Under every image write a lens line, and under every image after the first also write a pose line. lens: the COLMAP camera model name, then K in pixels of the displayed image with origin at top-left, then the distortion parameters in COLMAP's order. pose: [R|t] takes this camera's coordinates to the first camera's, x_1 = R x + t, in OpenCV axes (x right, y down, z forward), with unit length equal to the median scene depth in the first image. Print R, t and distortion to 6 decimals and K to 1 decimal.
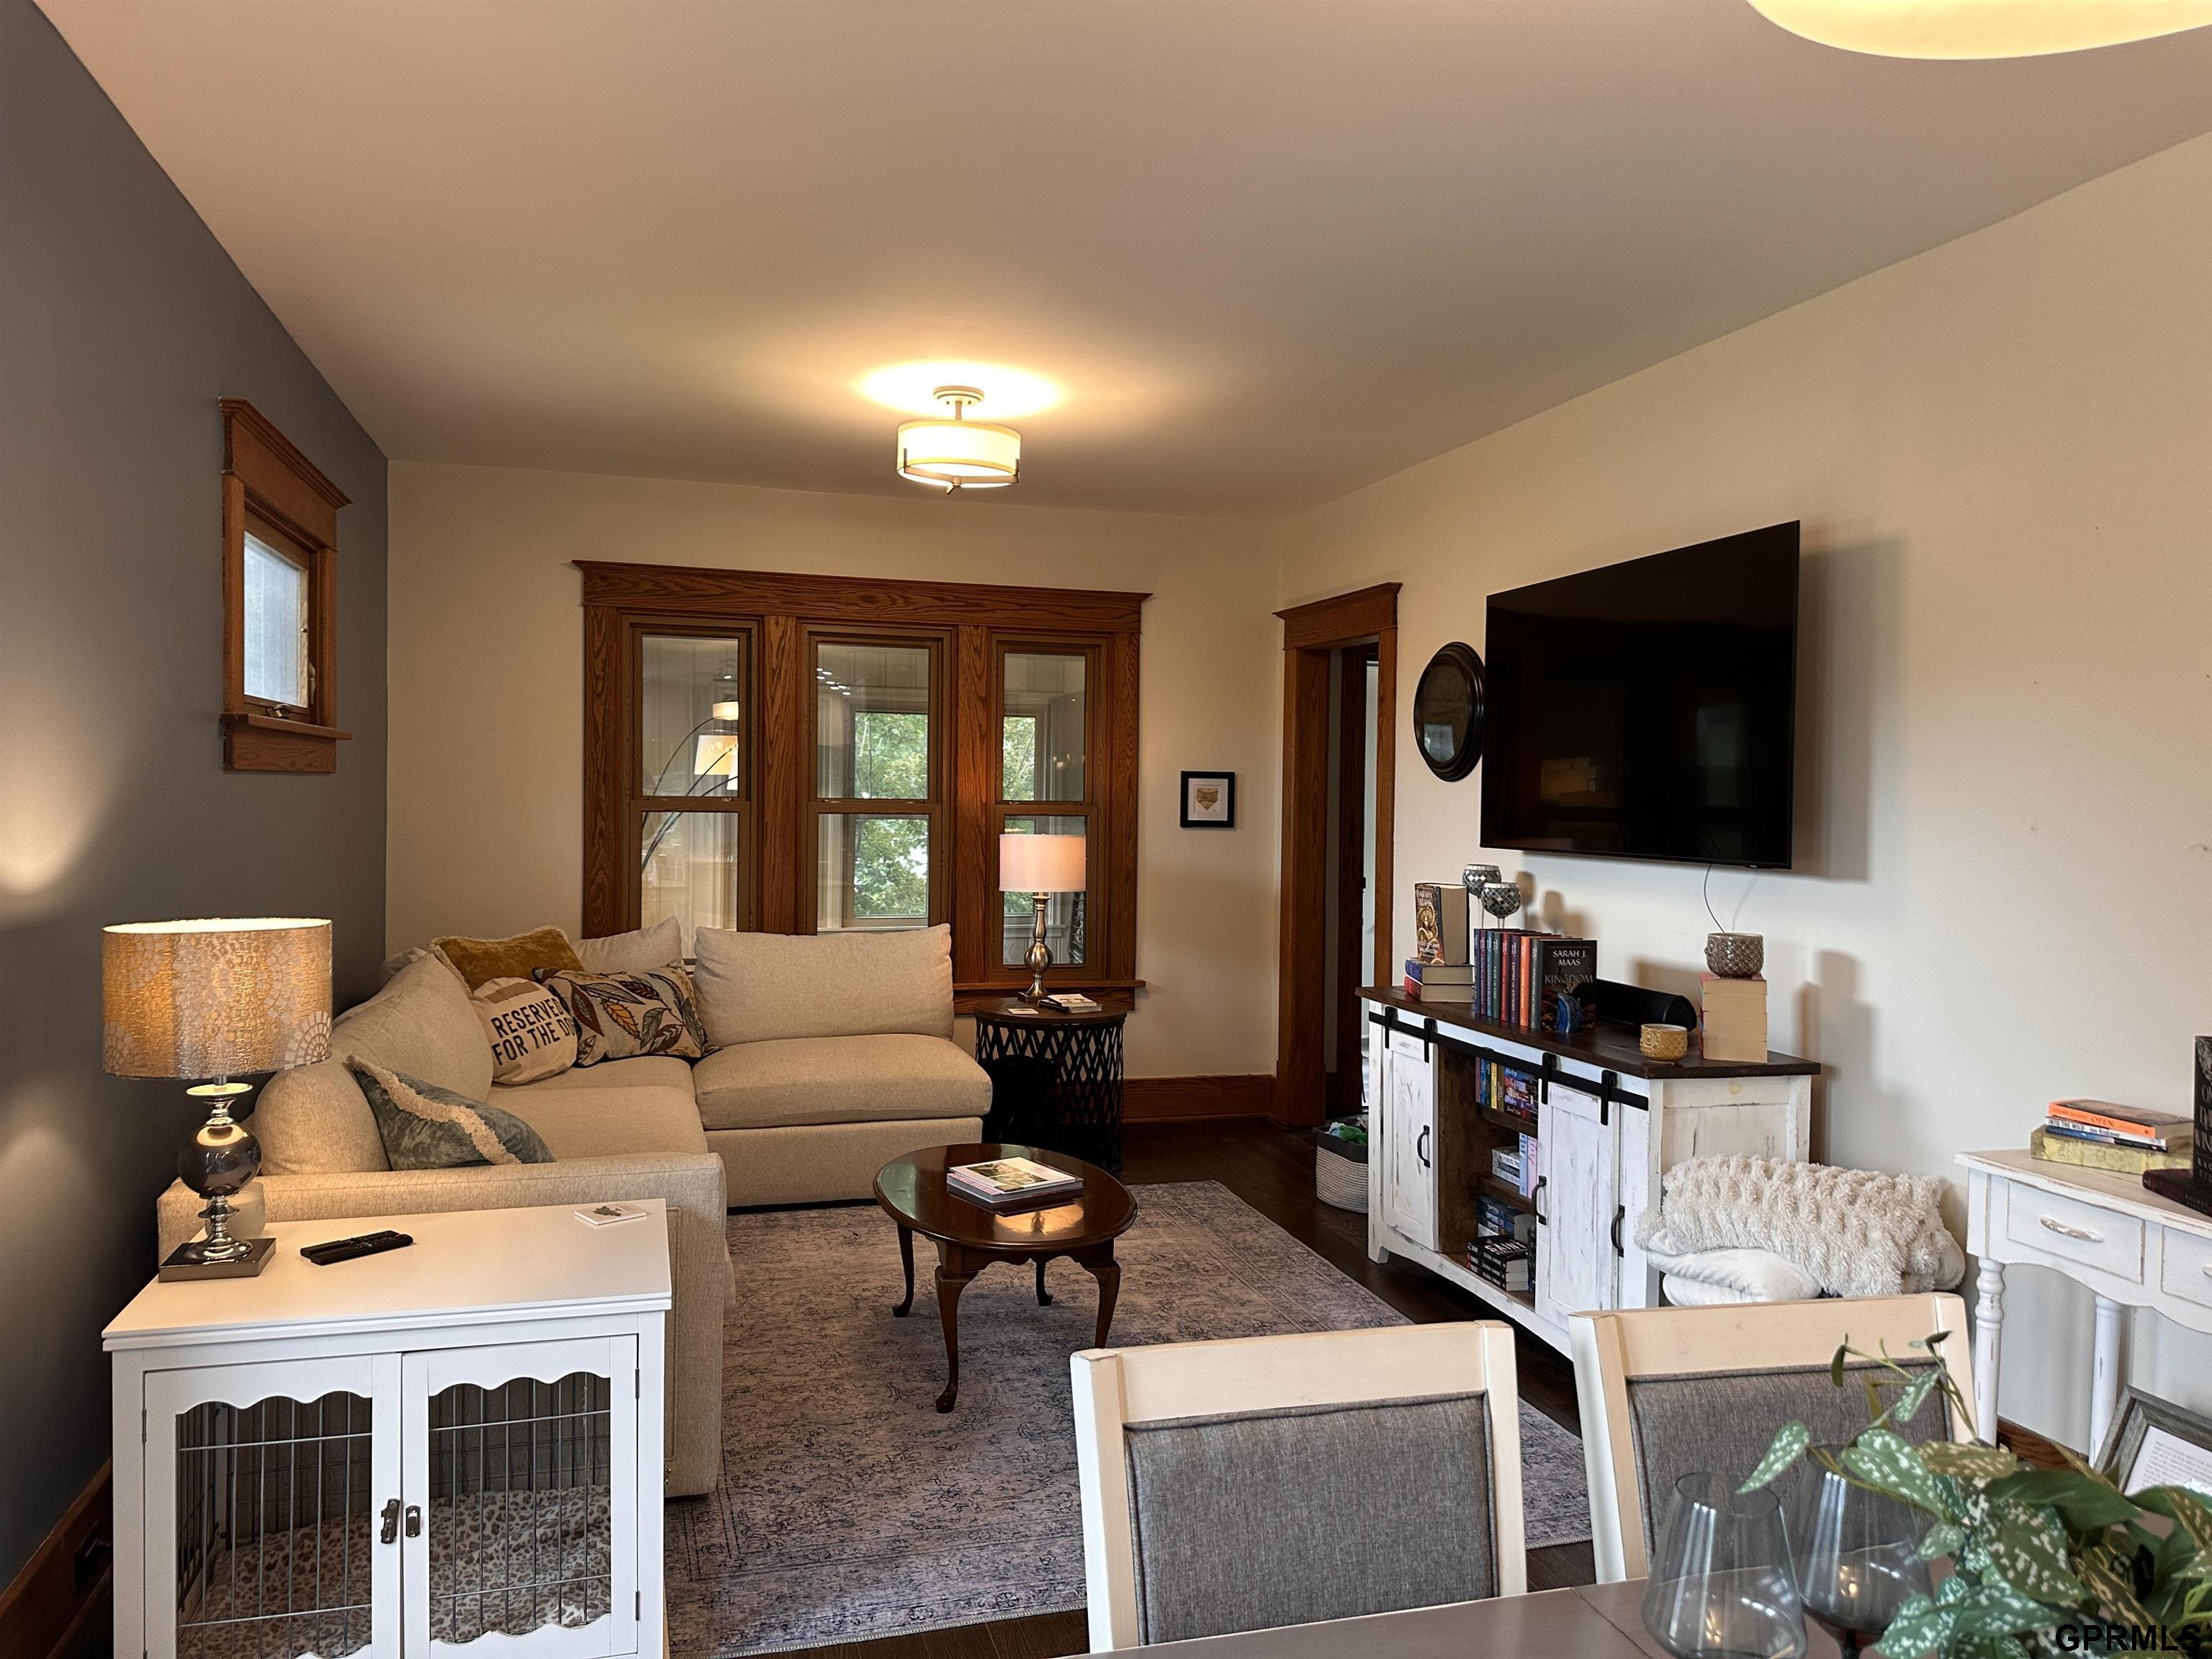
lens RADIAL K [[1545.5, 0, 1113.7], [0, 1545.5, 825.4], [0, 0, 1]] dist [0.127947, -0.198369]
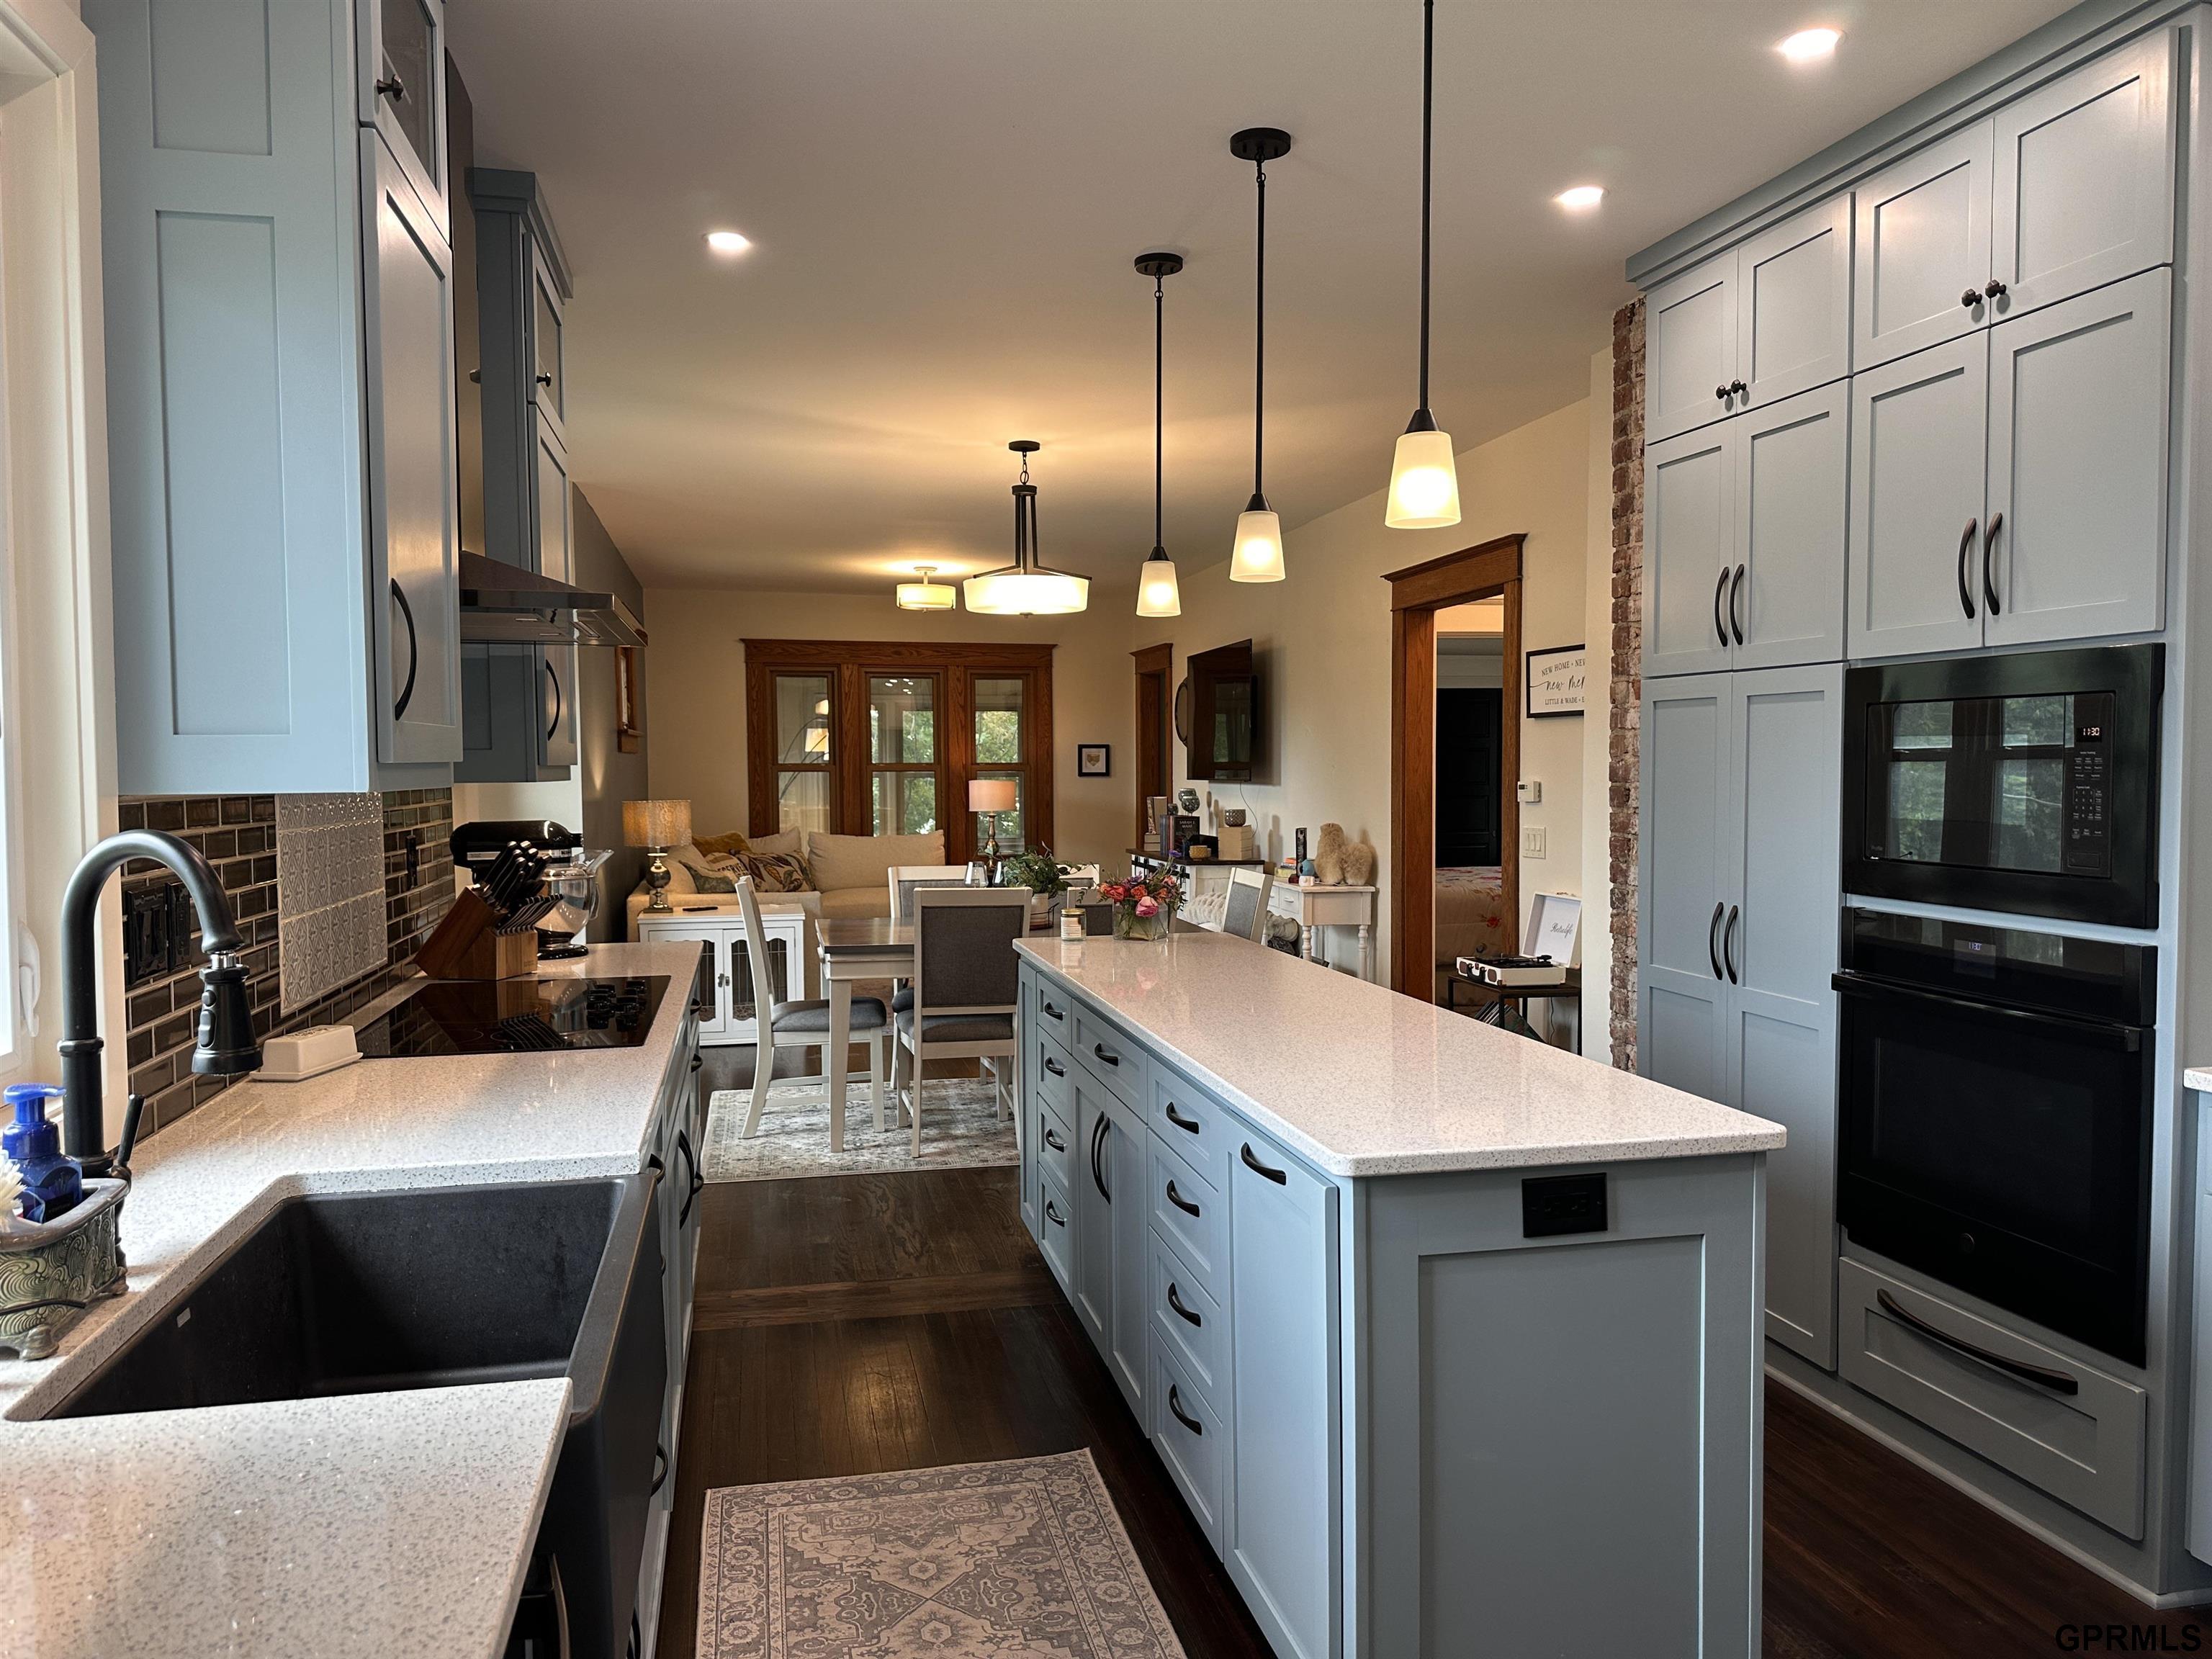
lens RADIAL K [[1567.9, 0, 1138.6], [0, 1567.9, 842.0], [0, 0, 1]] dist [0.086188, -0.001360]
pose [[0.998410, -0.016333, -0.053948, 0.227271], [0.017829, 0.999467, 0.027358, 0.031016], [0.053472, -0.028276, 0.998169, -0.856443]]
